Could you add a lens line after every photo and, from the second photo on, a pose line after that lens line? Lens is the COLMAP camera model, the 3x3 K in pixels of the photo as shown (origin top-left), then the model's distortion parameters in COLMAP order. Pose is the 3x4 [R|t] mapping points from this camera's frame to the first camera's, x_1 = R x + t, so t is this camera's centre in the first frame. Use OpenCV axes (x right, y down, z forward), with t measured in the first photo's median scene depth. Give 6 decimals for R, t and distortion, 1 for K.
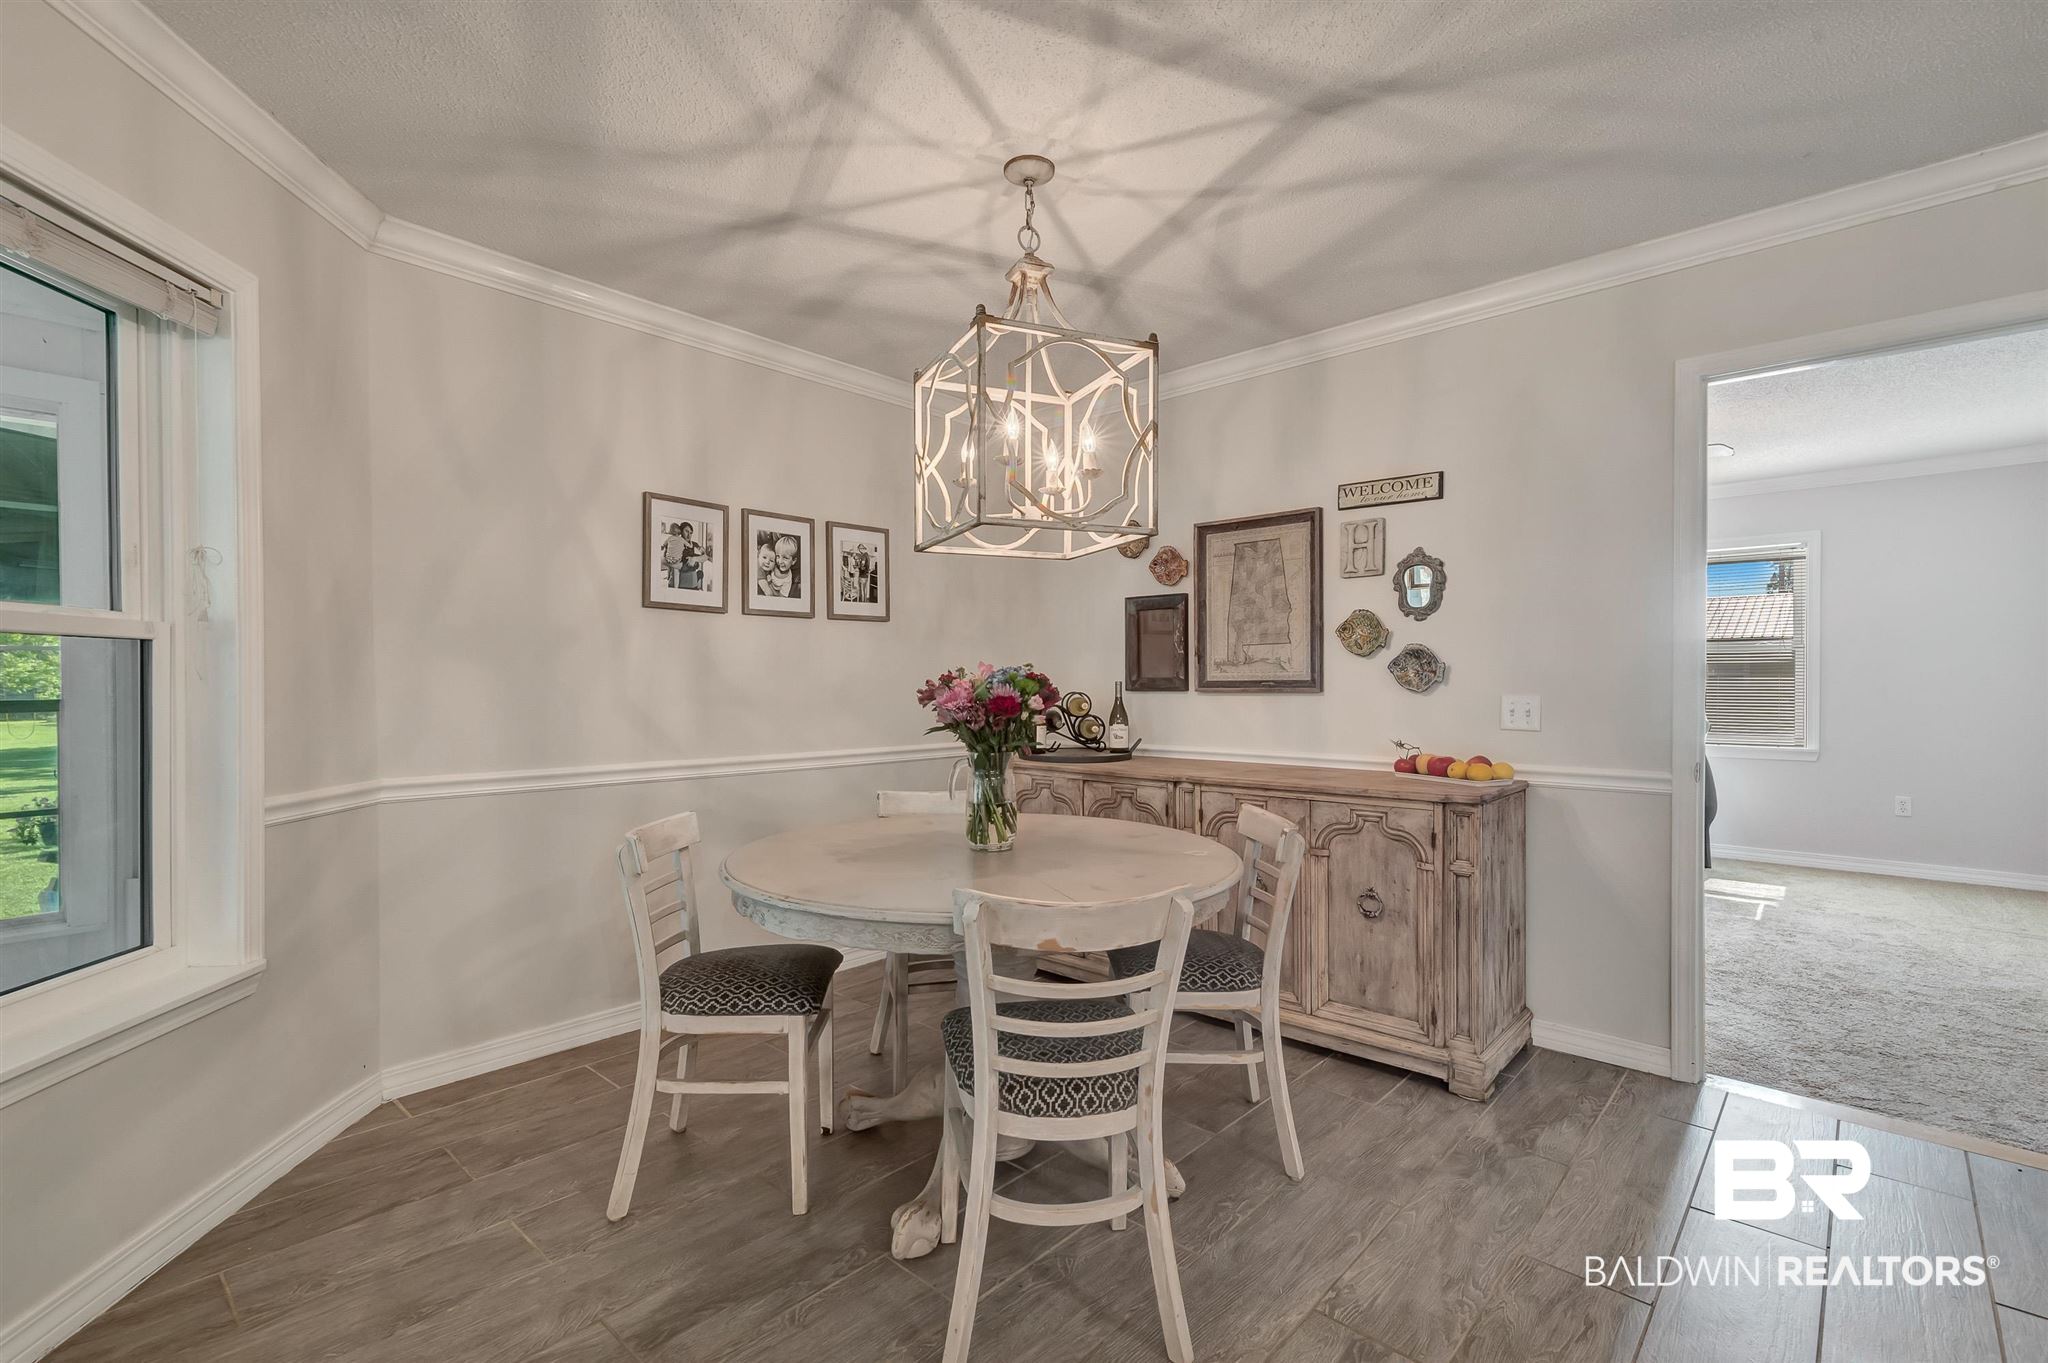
lens RADIAL K [[927.9, 0, 1015.1], [0, 927.9, 691.9], [0, 0, 1]] dist [0.018394, -0.000766]
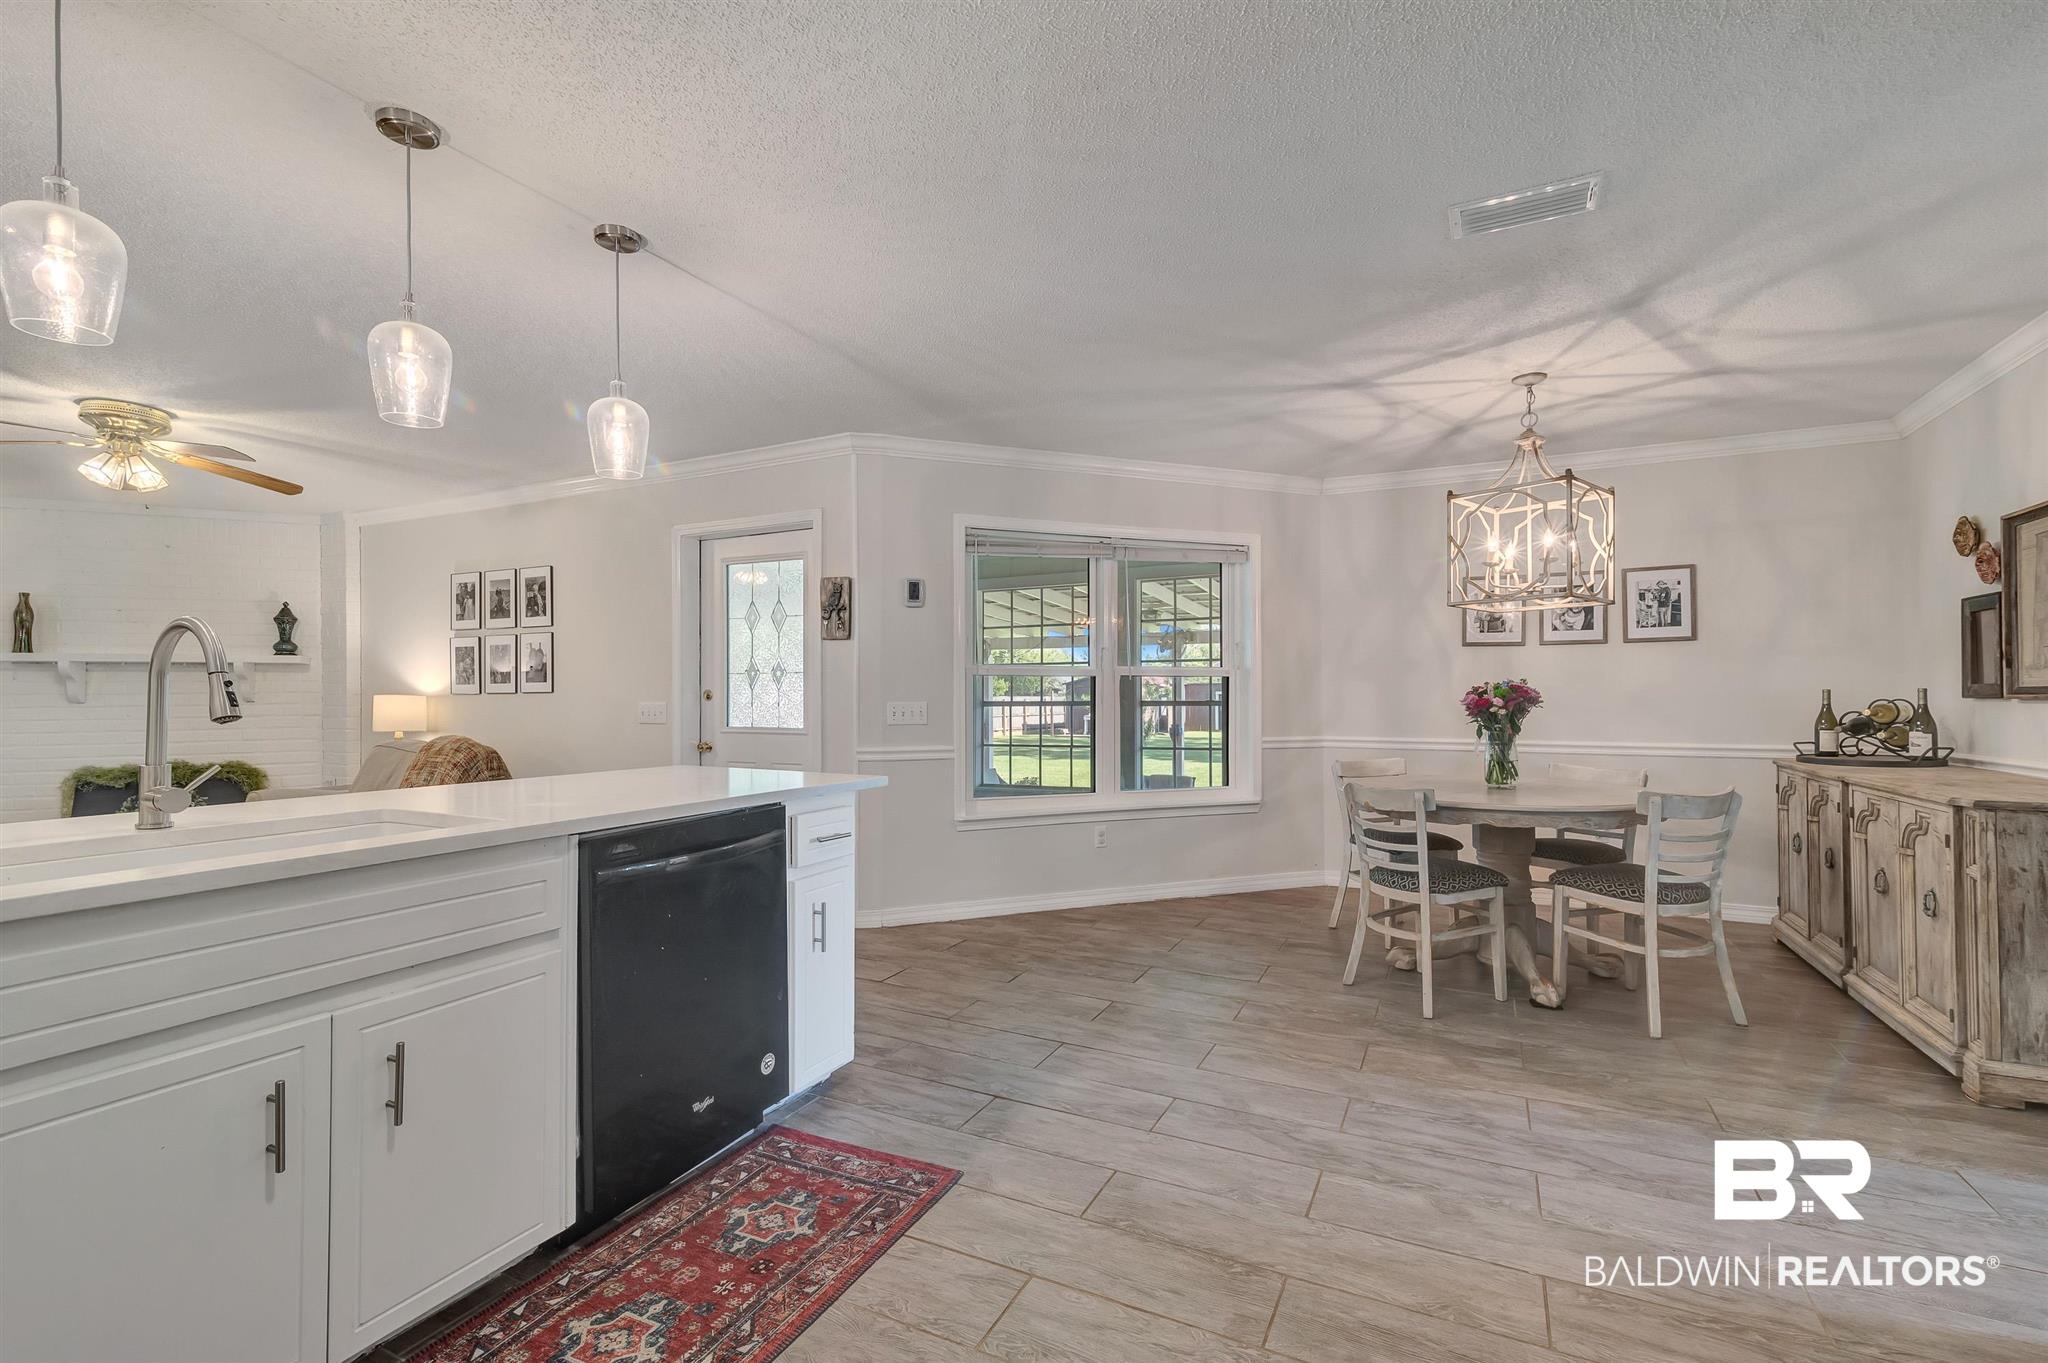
lens RADIAL K [[927.9, 0, 1008.2], [0, 927.9, 693.8], [0, 0, 1]] dist [0.018394, -0.000766]
pose [[0.266698, -0.001453, -0.963779, 0.911742], [-0.008087, 0.999960, -0.003745, 0.006857], [0.963746, 0.008793, 0.266676, -0.214672]]
